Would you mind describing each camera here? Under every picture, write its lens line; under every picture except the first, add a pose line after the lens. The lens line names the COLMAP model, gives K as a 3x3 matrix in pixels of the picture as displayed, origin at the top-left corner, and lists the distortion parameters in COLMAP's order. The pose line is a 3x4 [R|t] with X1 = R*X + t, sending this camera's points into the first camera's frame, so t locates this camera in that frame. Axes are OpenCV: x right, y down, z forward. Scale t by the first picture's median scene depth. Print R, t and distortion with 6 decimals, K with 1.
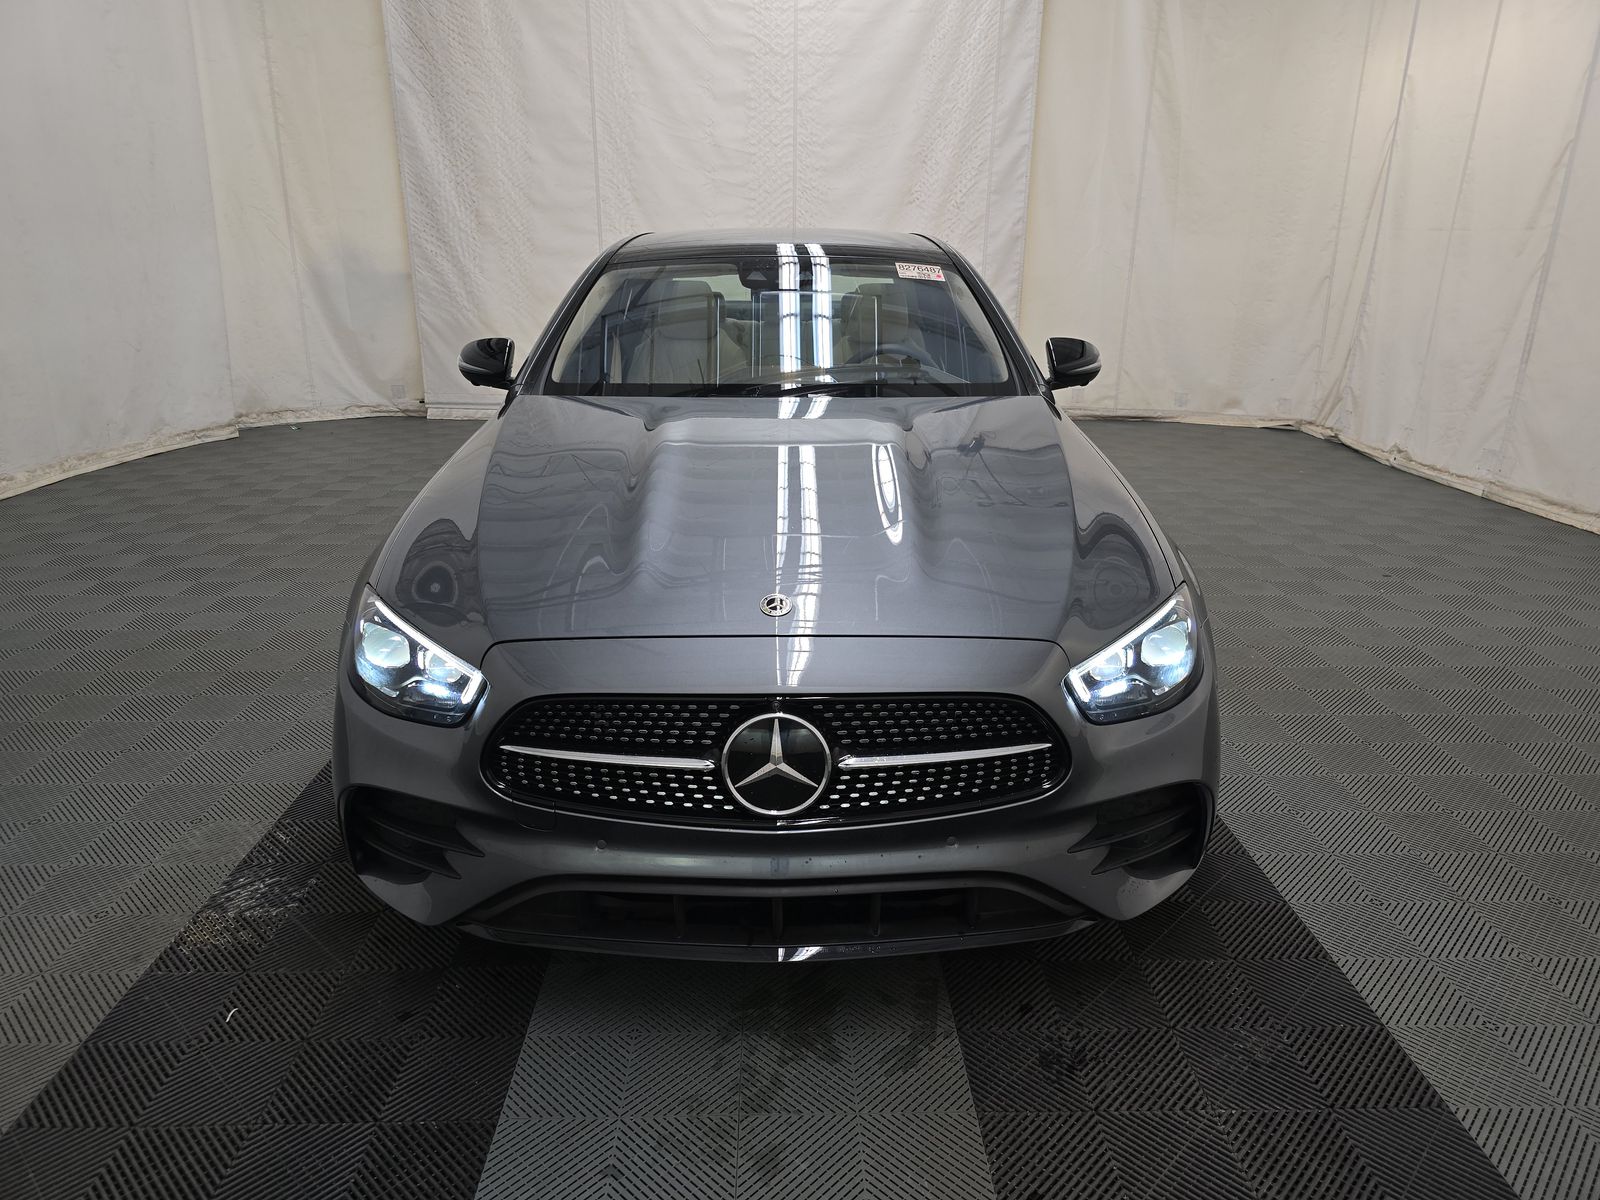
lens RADIAL K [[1080.7, 0, 794.2], [0, 1080.7, 597.3], [0, 0, 1]] dist [0.030855, -0.033344]
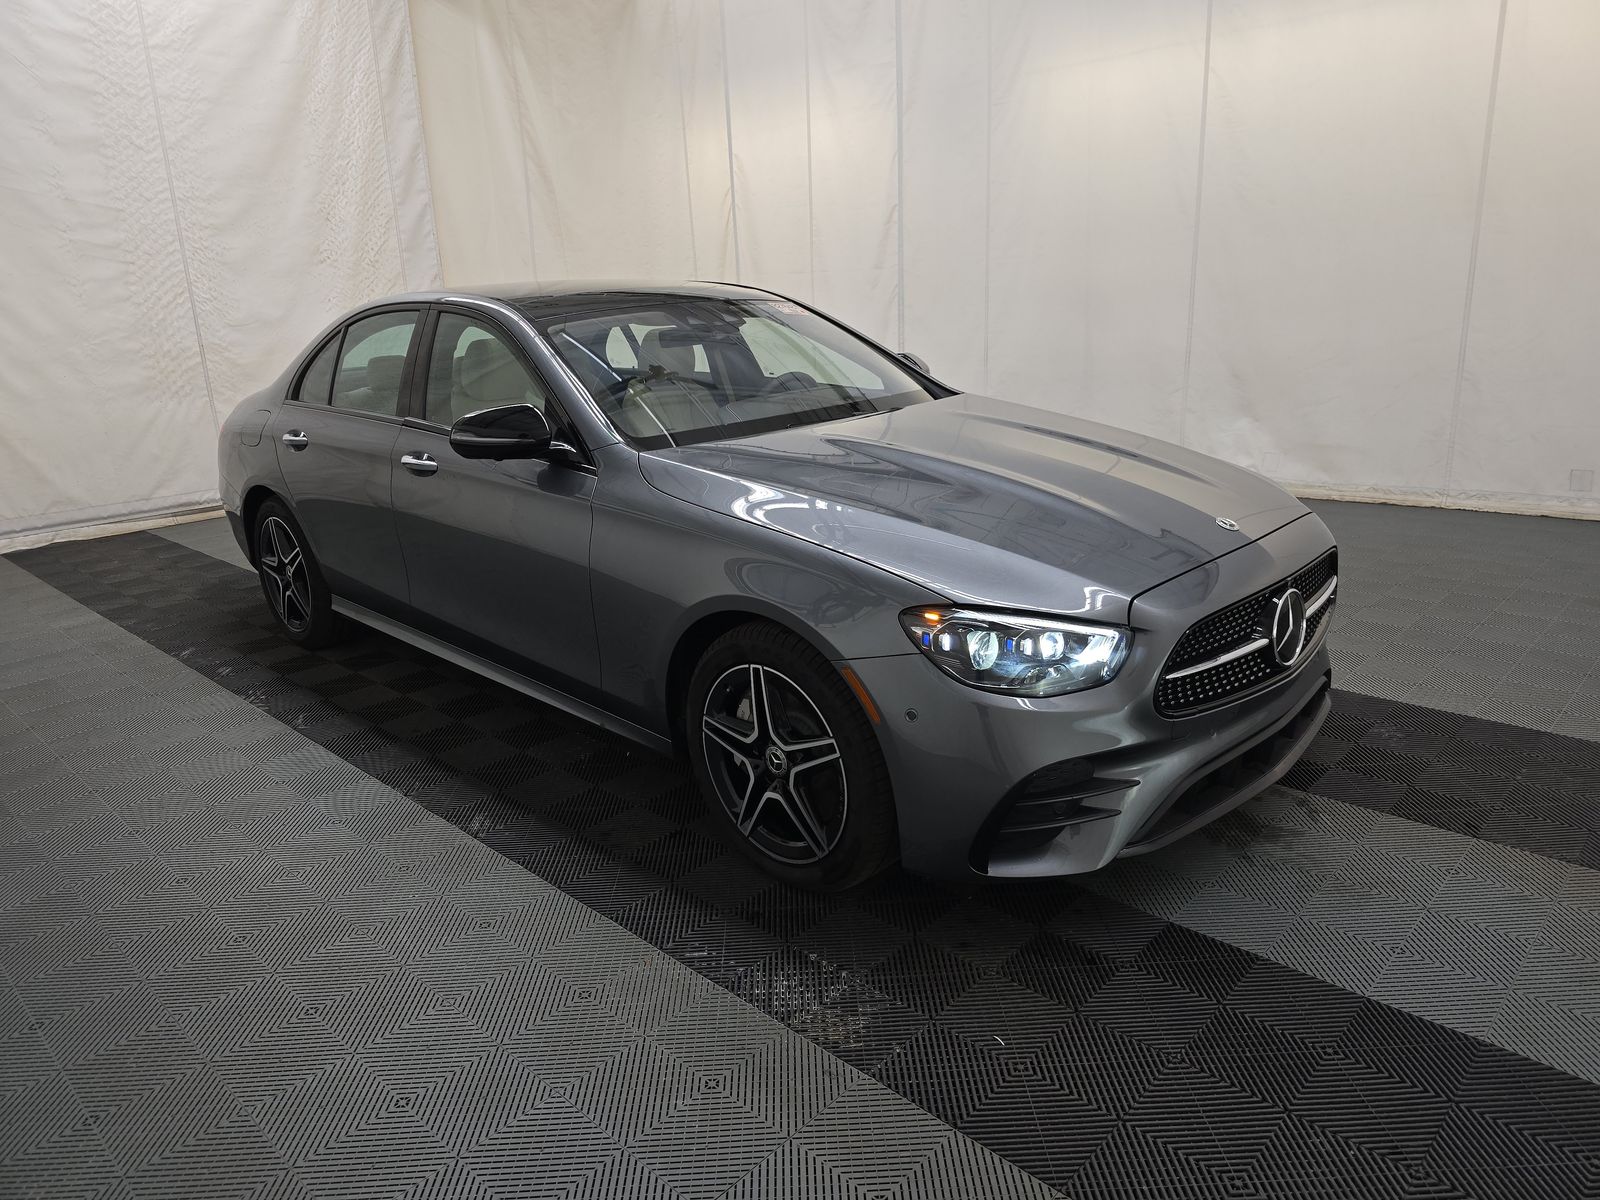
lens RADIAL K [[1080.7, 0, 794.2], [0, 1080.7, 597.3], [0, 0, 1]] dist [0.030855, -0.033344]
pose [[0.706150, -0.232618, 0.668761, -0.307401], [0.266525, 0.962352, 0.053313, -0.028381], [-0.655985, 0.140594, 0.741563, 0.081778]]
